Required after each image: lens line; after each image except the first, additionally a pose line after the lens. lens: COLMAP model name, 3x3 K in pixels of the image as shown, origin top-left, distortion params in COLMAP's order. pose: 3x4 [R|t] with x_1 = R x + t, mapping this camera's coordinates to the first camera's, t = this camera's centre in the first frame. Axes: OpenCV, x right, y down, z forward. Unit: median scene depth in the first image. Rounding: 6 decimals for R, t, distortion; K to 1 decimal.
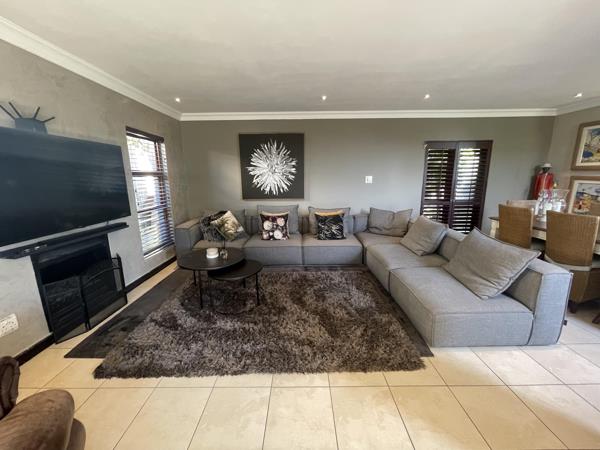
lens RADIAL K [[244.4, 0, 300.2], [0, 244.4, 225.6], [0, 0, 1]] dist [0.002827, 0.000695]
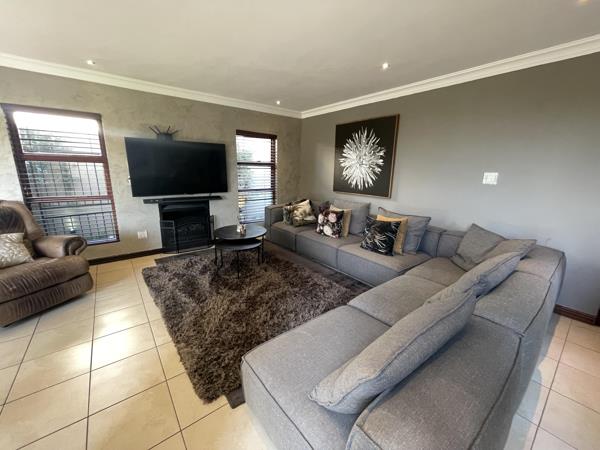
lens RADIAL K [[244.4, 0, 299.2], [0, 244.4, 225.7], [0, 0, 1]] dist [0.002827, 0.000695]
pose [[0.616171, 0.204052, -0.760721, 0.548416], [-0.182213, 0.976585, 0.114365, -0.068009], [0.766245, 0.068145, 0.638924, 0.308861]]
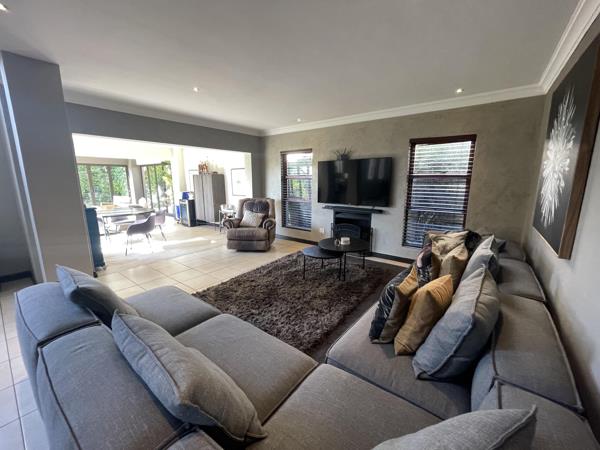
lens RADIAL K [[244.4, 0, 302.3], [0, 244.4, 226.2], [0, 0, 1]] dist [0.002827, 0.000695]
pose [[-0.605156, 0.162781, -0.779287, 0.529046], [-0.152253, 0.937140, 0.313986, -0.226773], [0.781412, 0.308659, -0.542332, 1.059768]]
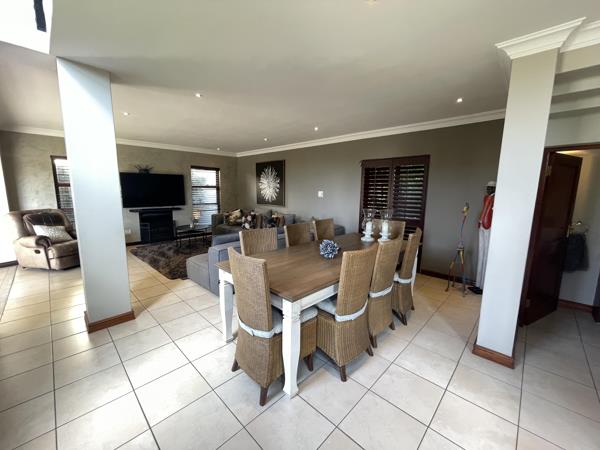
lens RADIAL K [[244.4, 0, 298.9], [0, 244.4, 226.1], [0, 0, 1]] dist [0.002827, 0.000695]
pose [[0.714531, 0.126473, -0.688077, 1.227446], [-0.159386, 0.987088, 0.015920, -0.039609], [0.681206, 0.098294, 0.725463, 0.076400]]
